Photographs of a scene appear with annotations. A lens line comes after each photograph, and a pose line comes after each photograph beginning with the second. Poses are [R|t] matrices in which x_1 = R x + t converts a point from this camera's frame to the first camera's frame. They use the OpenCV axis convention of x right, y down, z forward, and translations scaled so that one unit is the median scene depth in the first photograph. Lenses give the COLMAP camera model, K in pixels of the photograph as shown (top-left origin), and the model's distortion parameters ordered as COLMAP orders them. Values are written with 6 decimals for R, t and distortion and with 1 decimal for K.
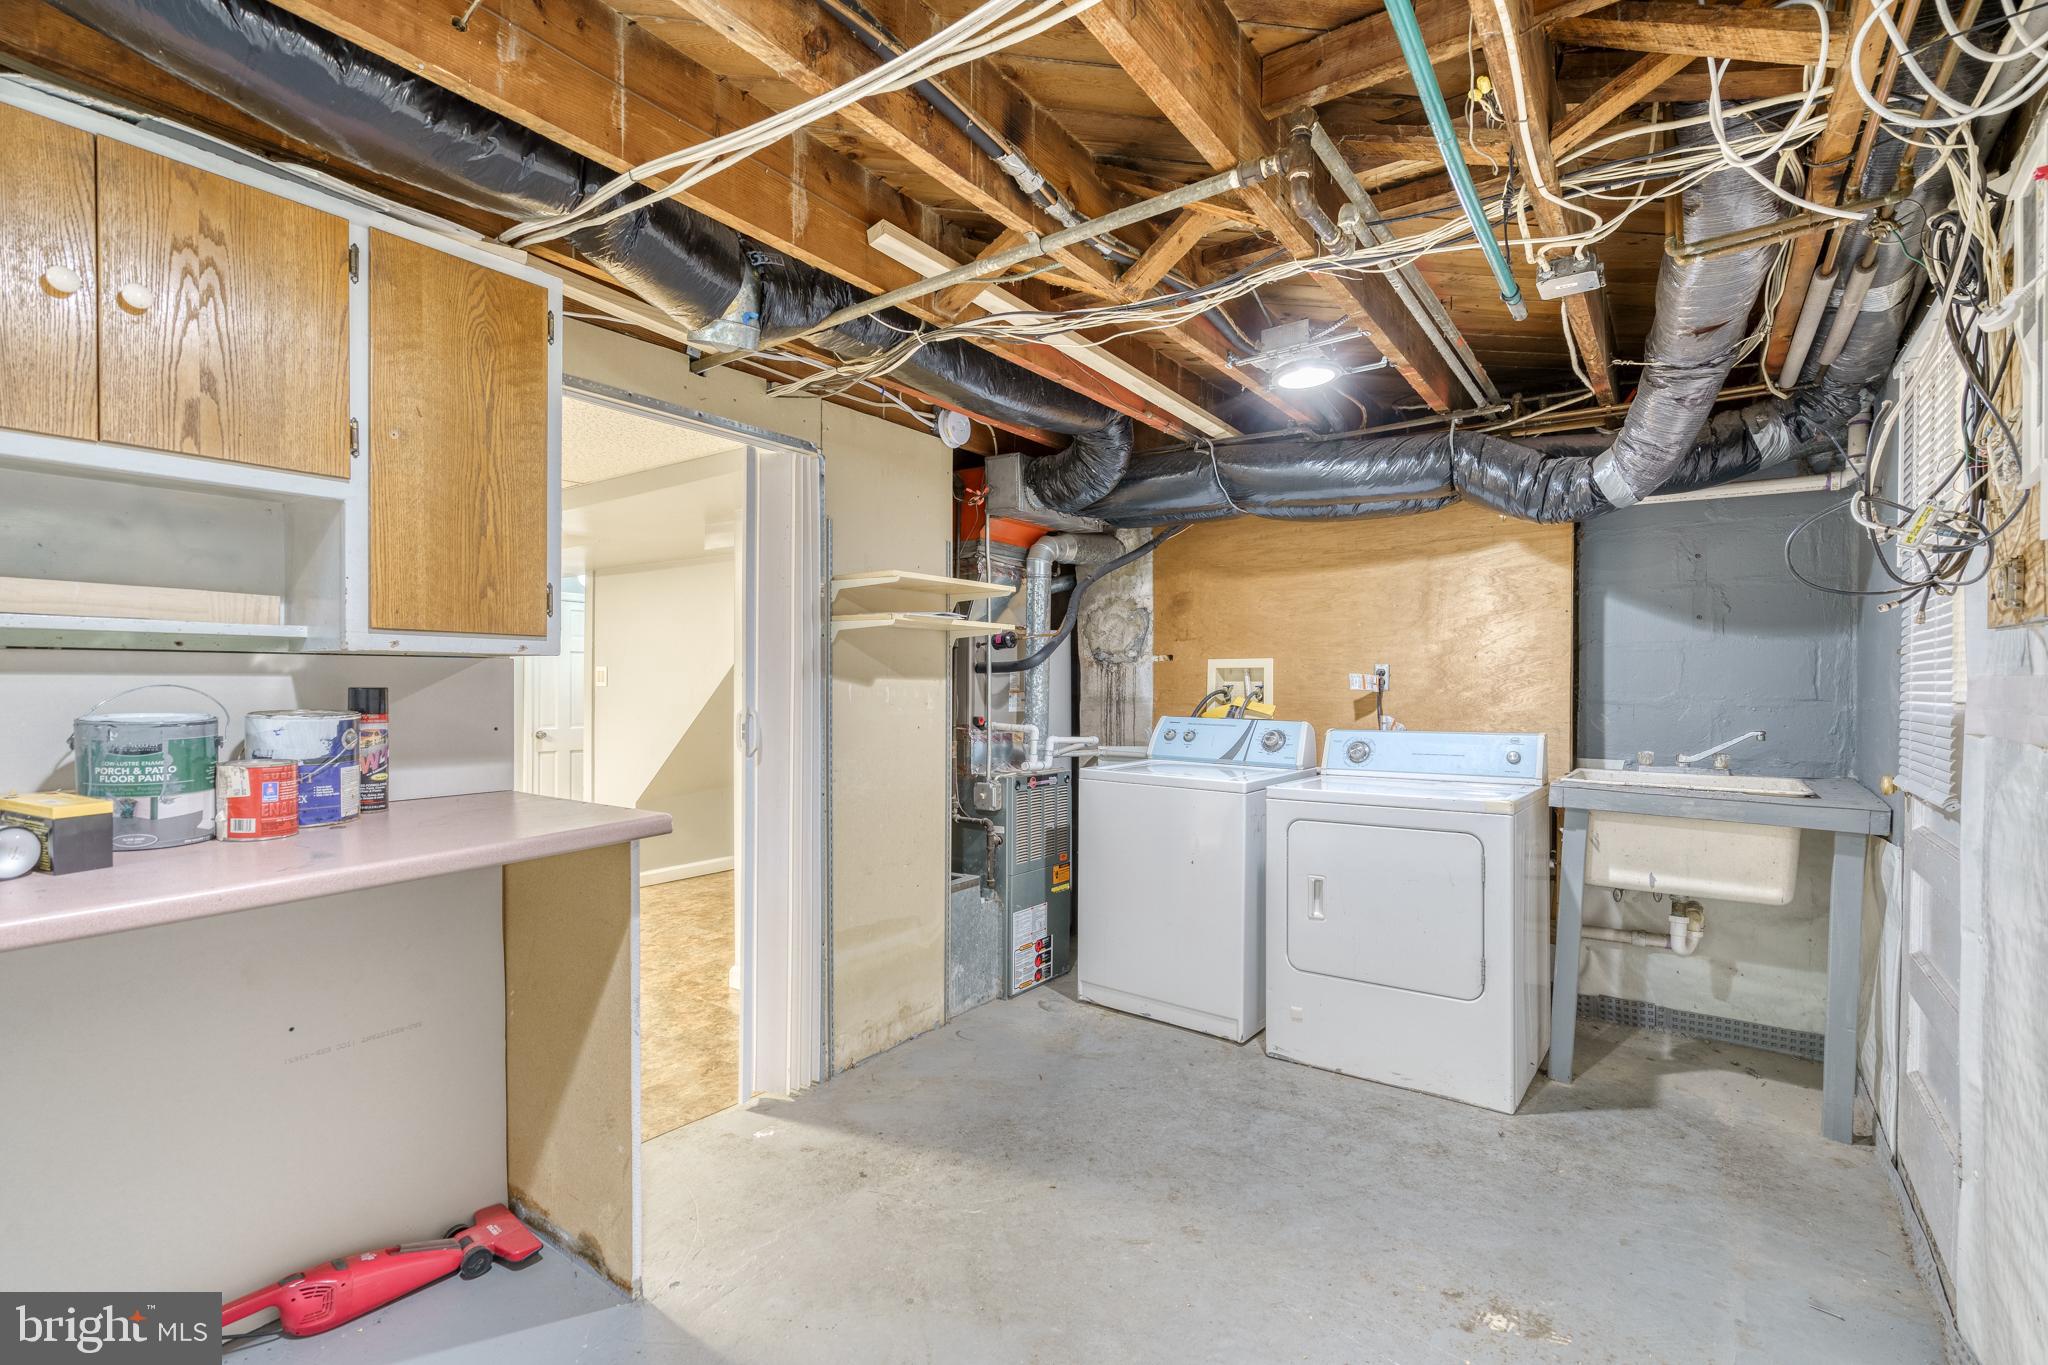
lens RADIAL K [[929.2, 0, 1021.2], [0, 929.2, 671.8], [0, 0, 1]] dist [-0.001634, 0.000043]
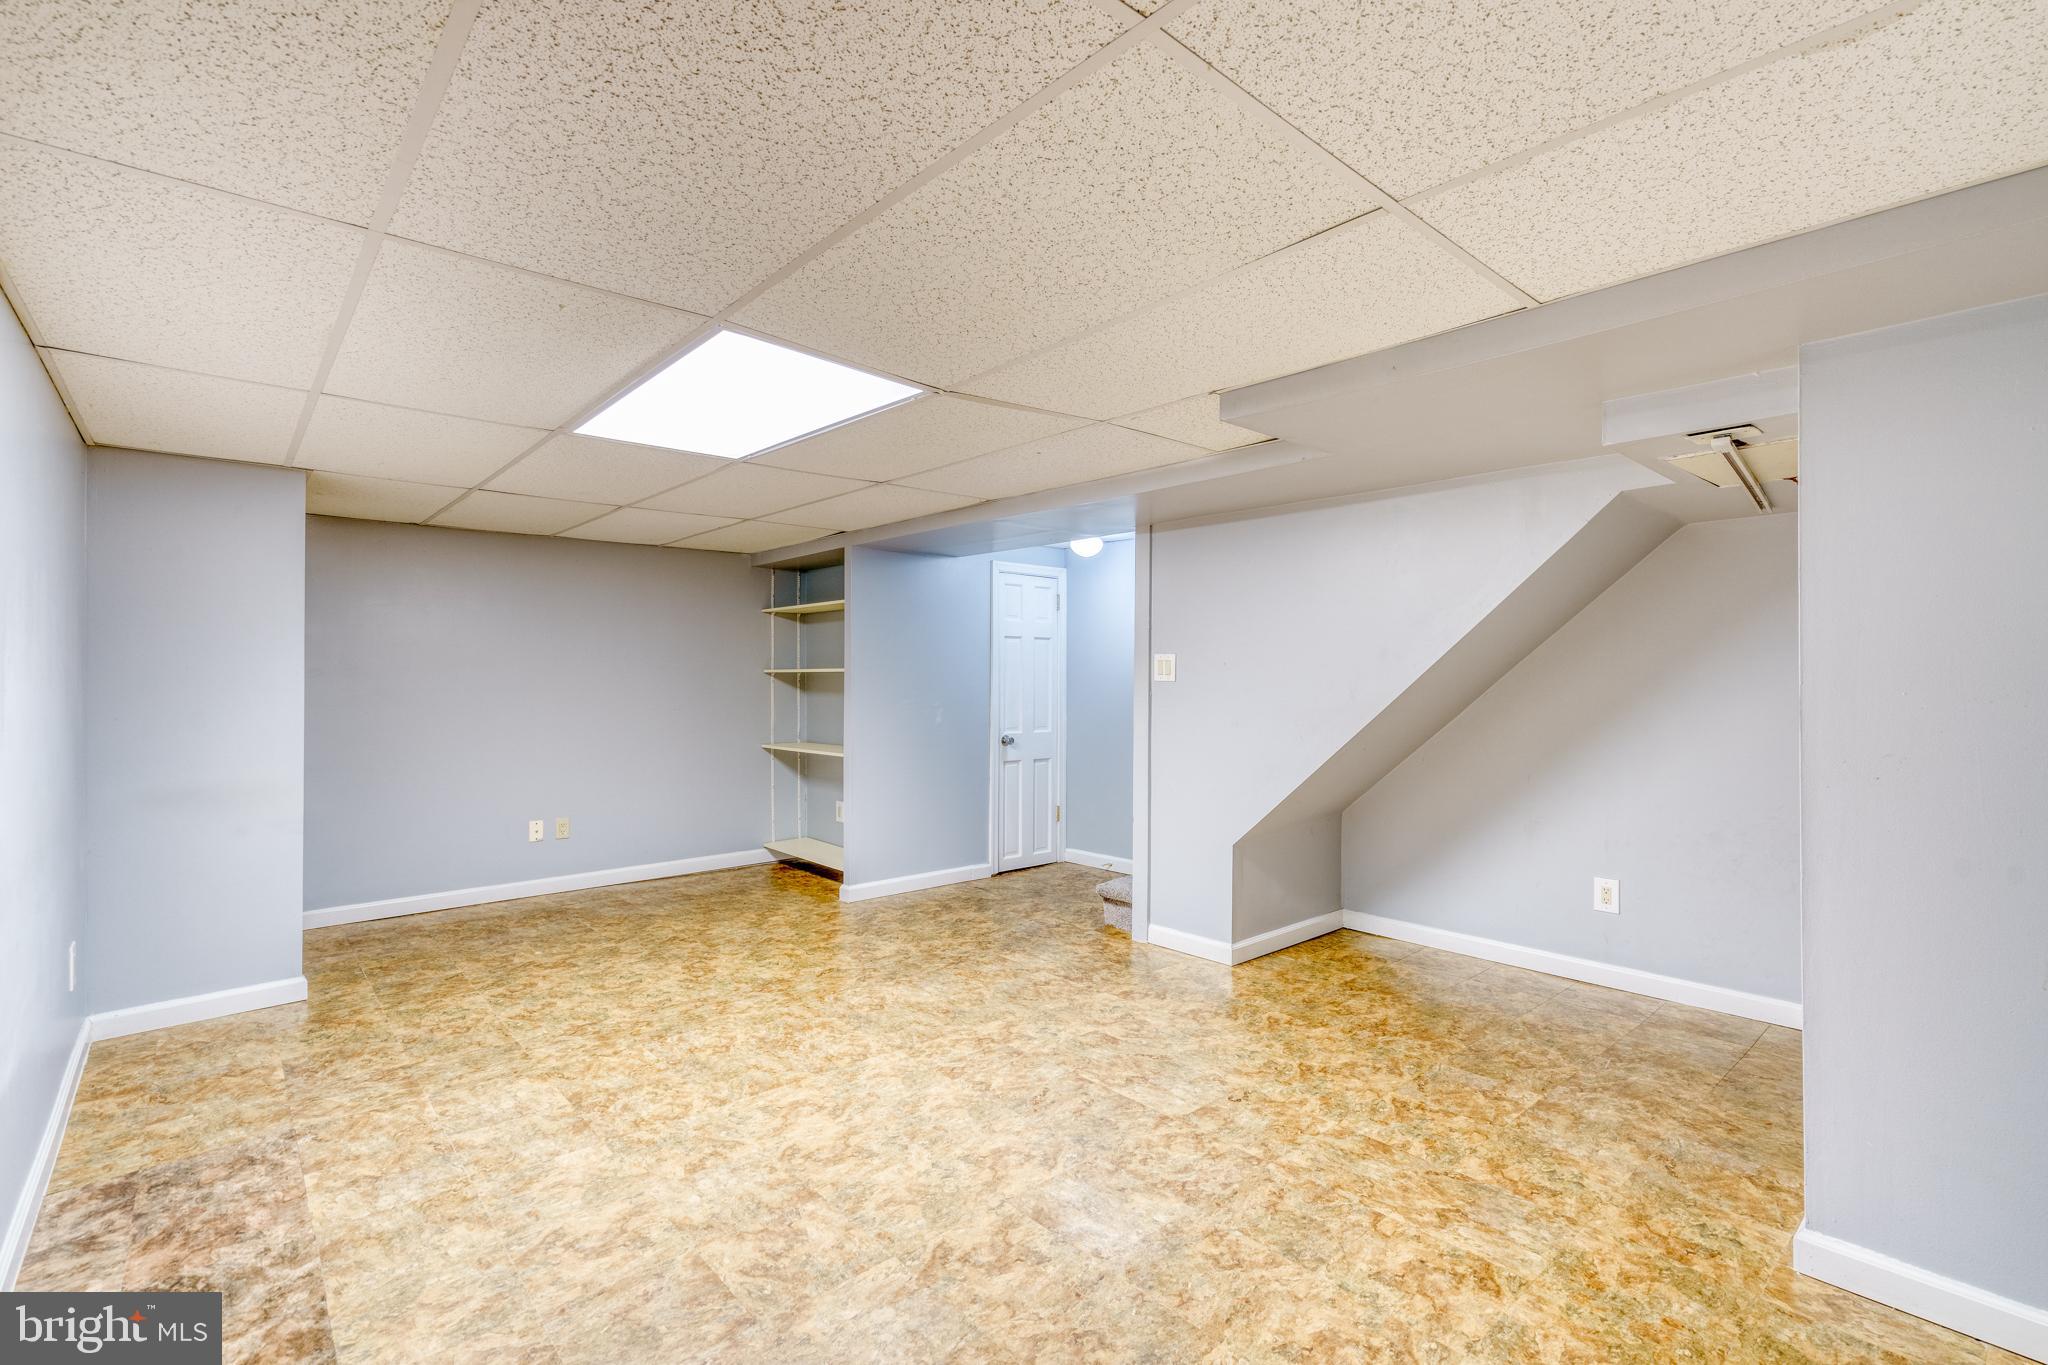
lens RADIAL K [[929.2, 0, 1021.2], [0, 929.2, 671.8], [0, 0, 1]] dist [-0.001634, 0.000043]
pose [[0.972942, 0.000790, -0.231046, -0.520811], [0.000619, 0.999982, 0.006023, 0.004756], [0.231047, -0.006003, 0.972924, 0.346185]]
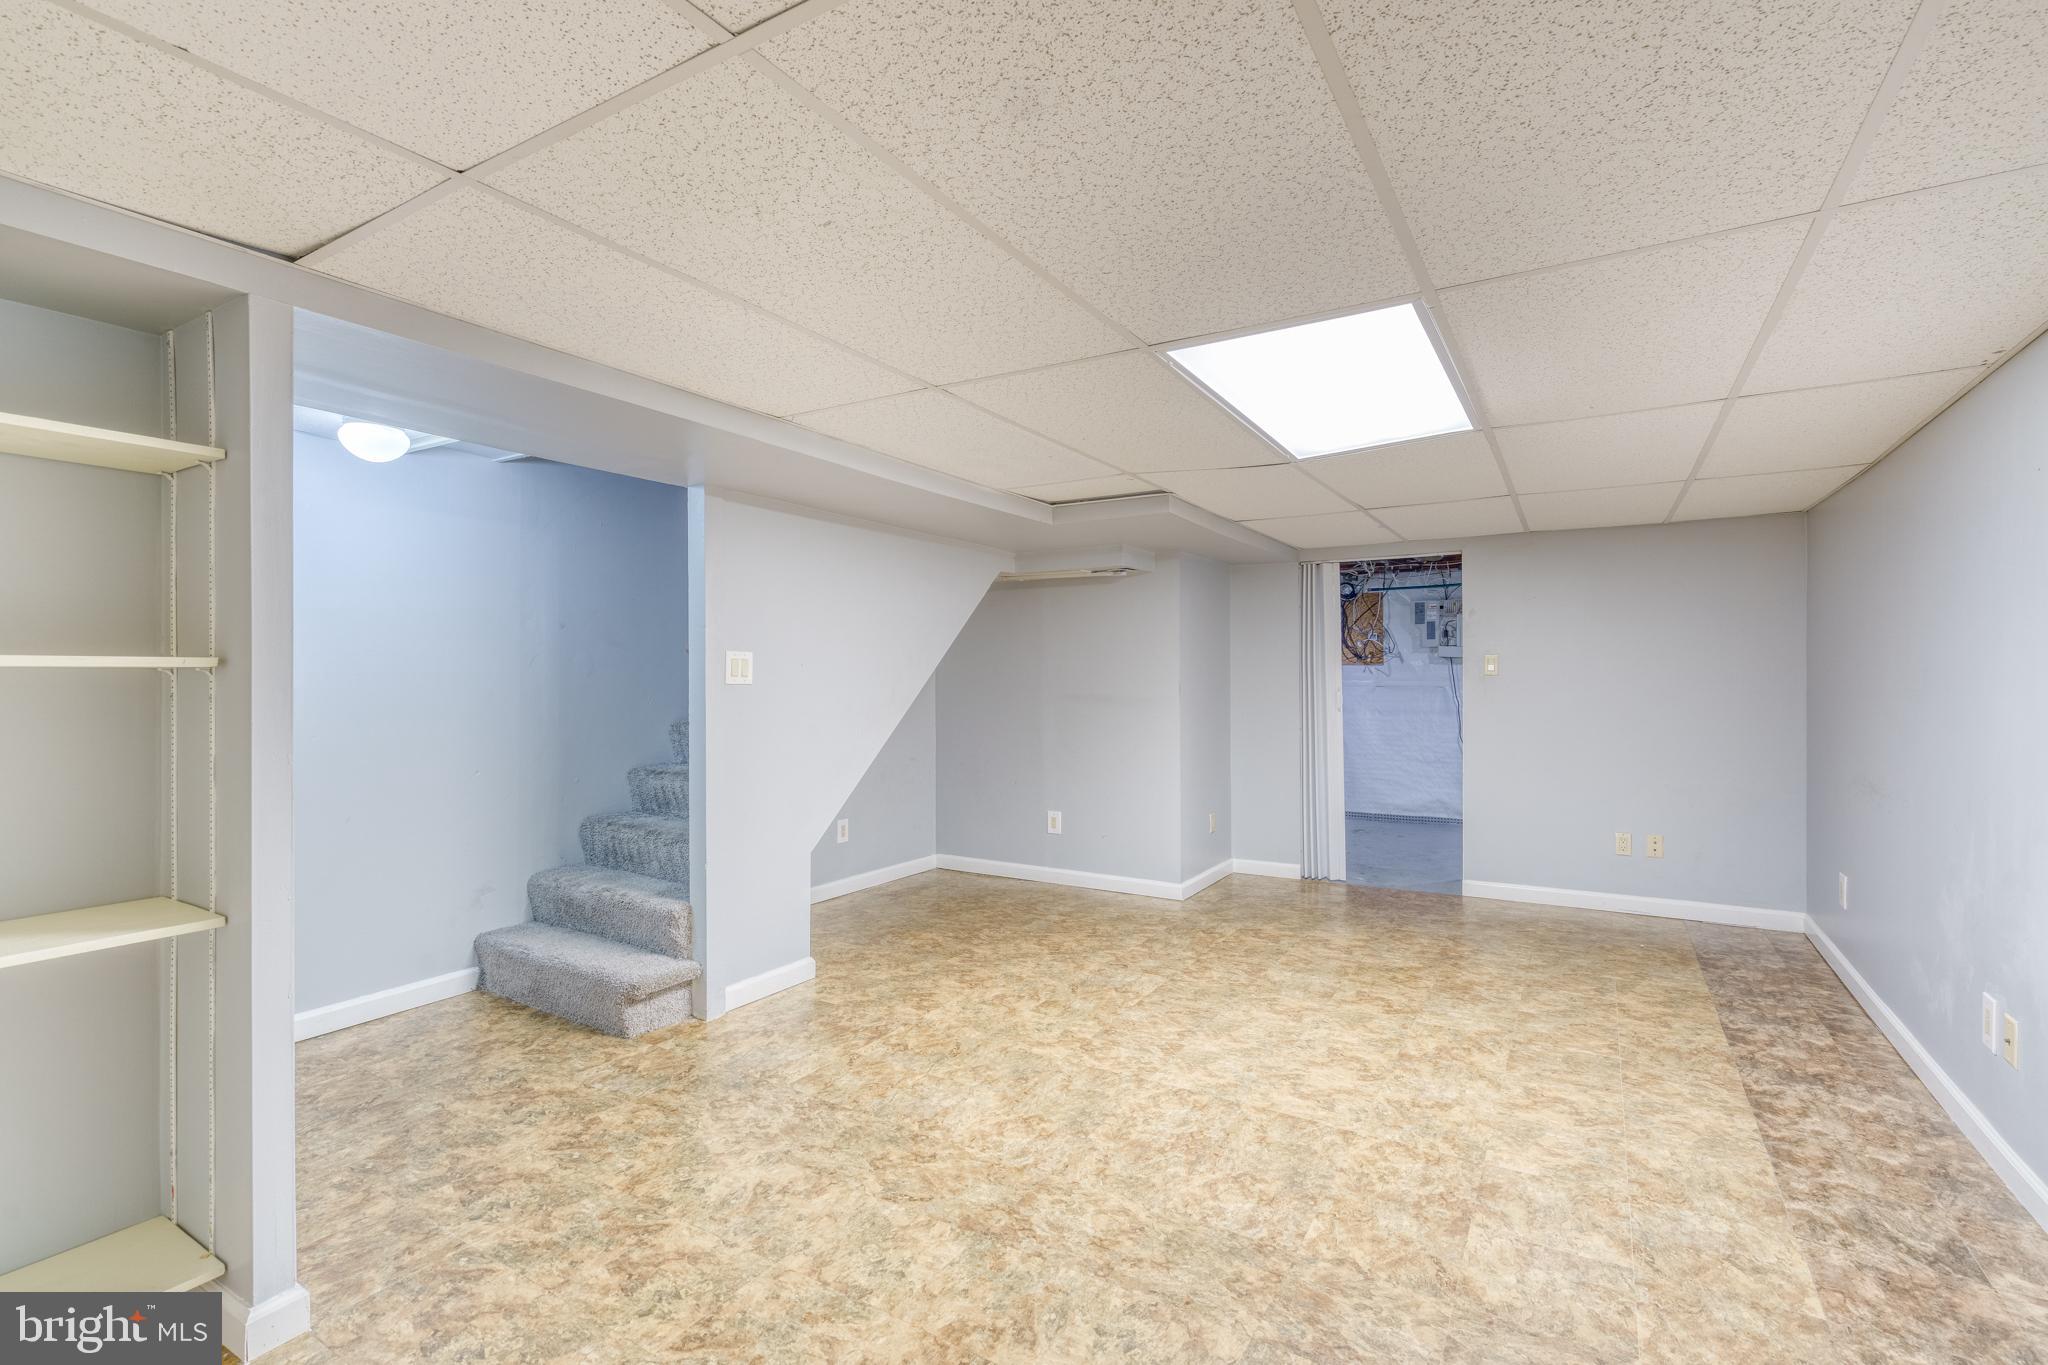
lens RADIAL K [[929.2, 0, 1021.2], [0, 929.2, 671.8], [0, 0, 1]] dist [-0.001634, 0.000043]
pose [[-0.068260, 0.009307, 0.997624, -1.415240], [-0.006607, 0.999930, -0.009781, 0.016380], [-0.997646, -0.007259, -0.068194, 1.137975]]
